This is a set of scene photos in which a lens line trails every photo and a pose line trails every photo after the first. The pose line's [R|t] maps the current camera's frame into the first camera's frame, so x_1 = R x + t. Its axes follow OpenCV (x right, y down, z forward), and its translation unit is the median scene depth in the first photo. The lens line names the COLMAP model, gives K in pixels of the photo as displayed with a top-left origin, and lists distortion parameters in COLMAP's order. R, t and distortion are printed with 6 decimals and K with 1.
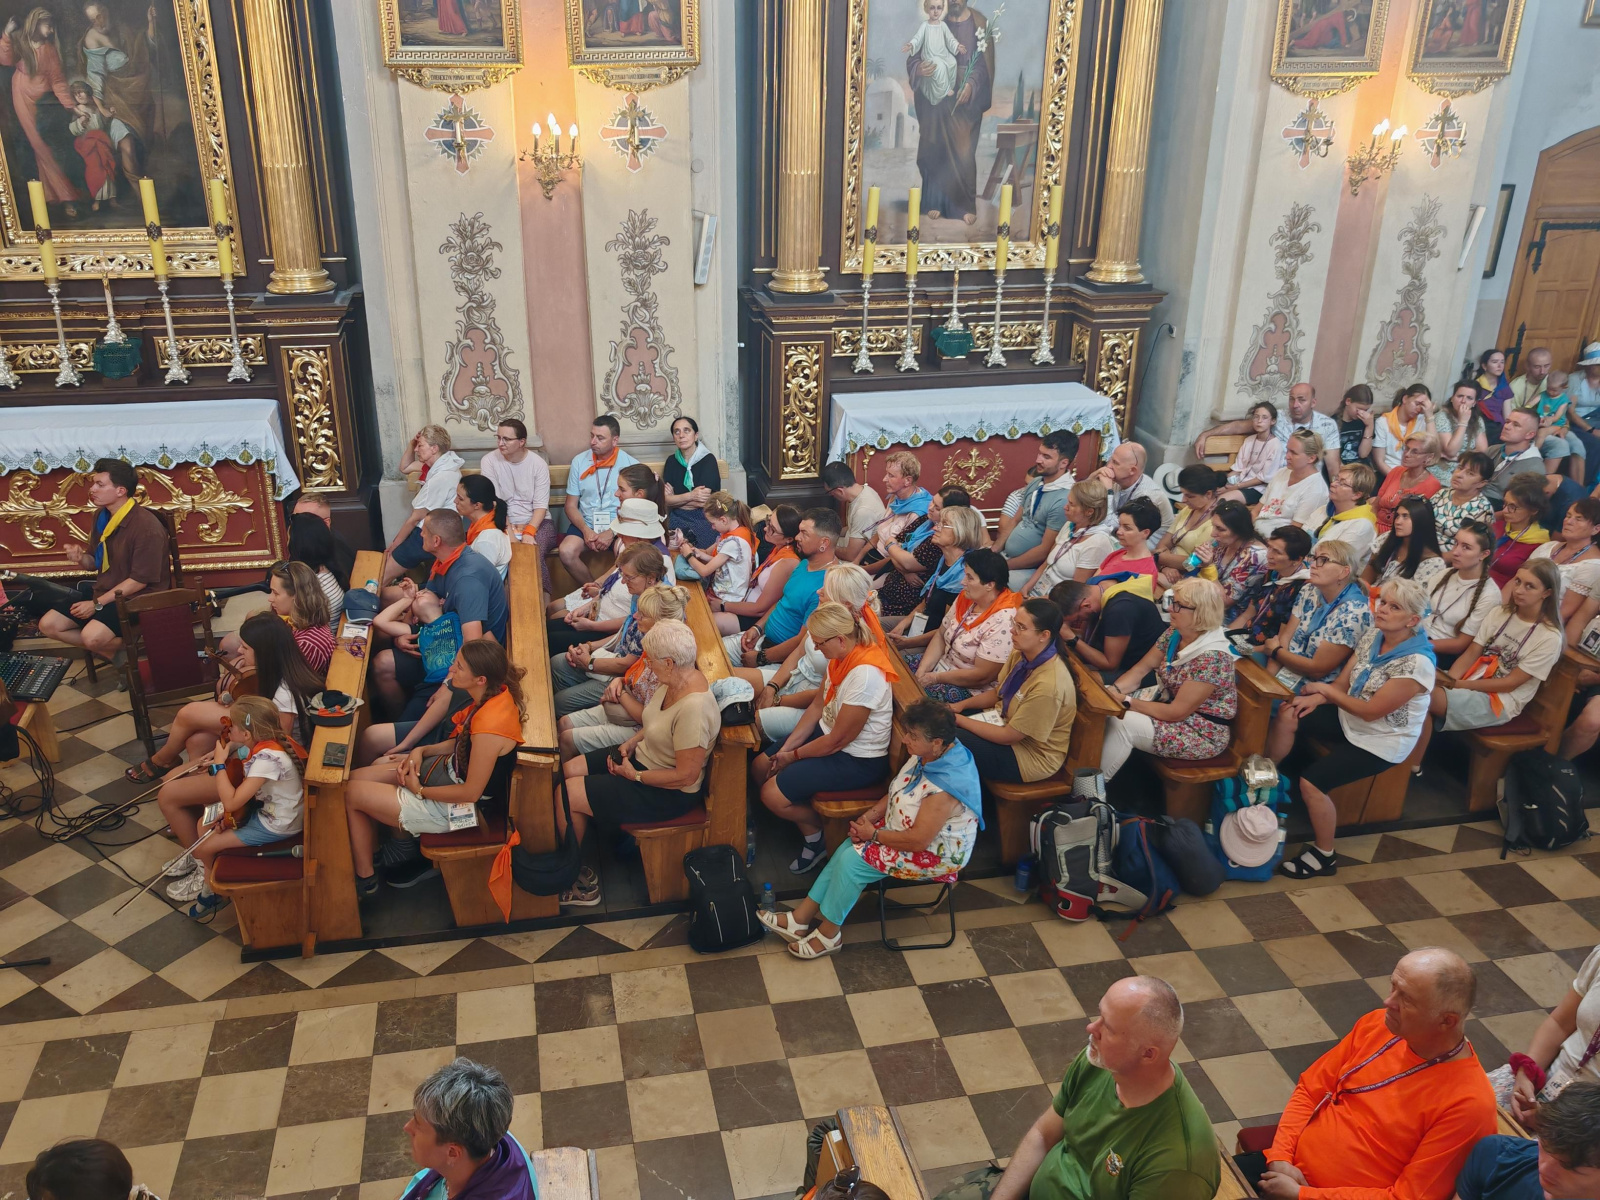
lens RADIAL K [[1329.9, 0, 791.4], [0, 1329.9, 602.0], [0, 0, 1]] dist [0.015664, -0.031895]
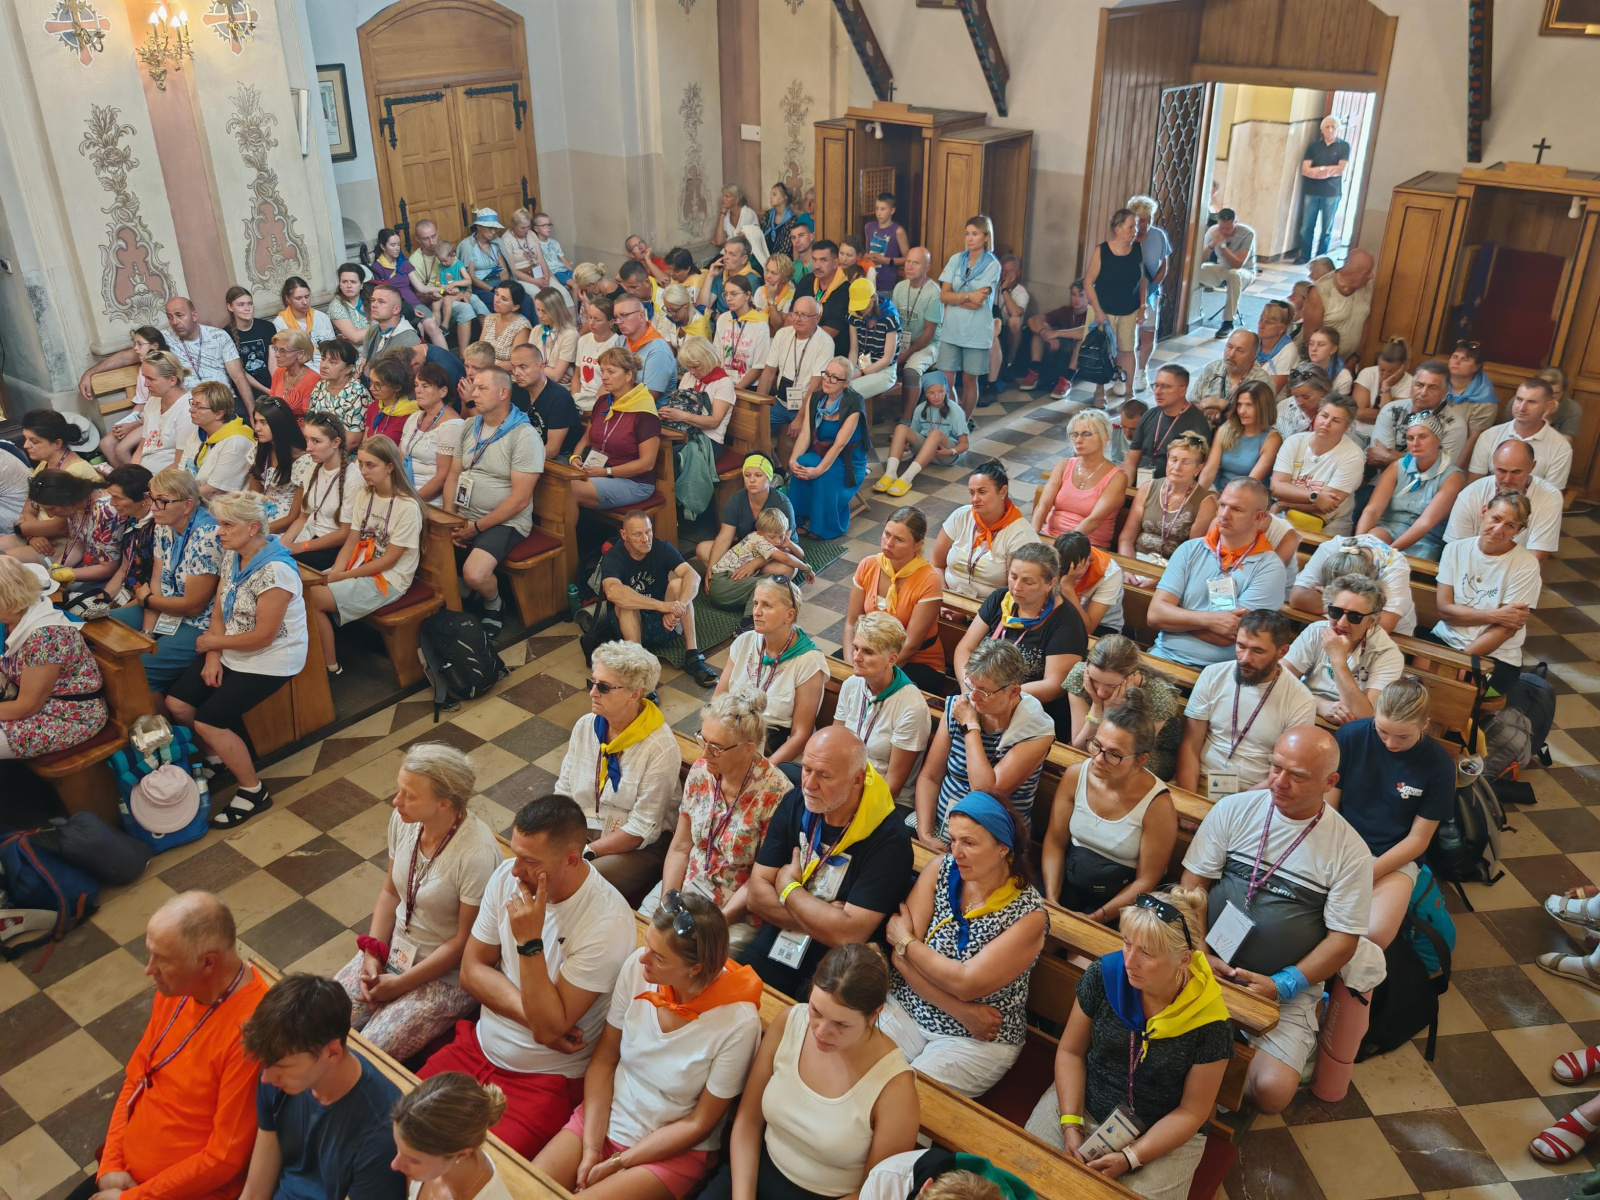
lens RADIAL K [[1329.9, 0, 814.5], [0, 1329.9, 613.1], [0, 0, 1]] dist [0.015664, -0.031895]
pose [[0.762405, -0.314969, 0.565273, 0.187353], [0.267897, 0.948802, 0.167348, 0.014659], [-0.589042, 0.023849, 0.807751, -0.027336]]
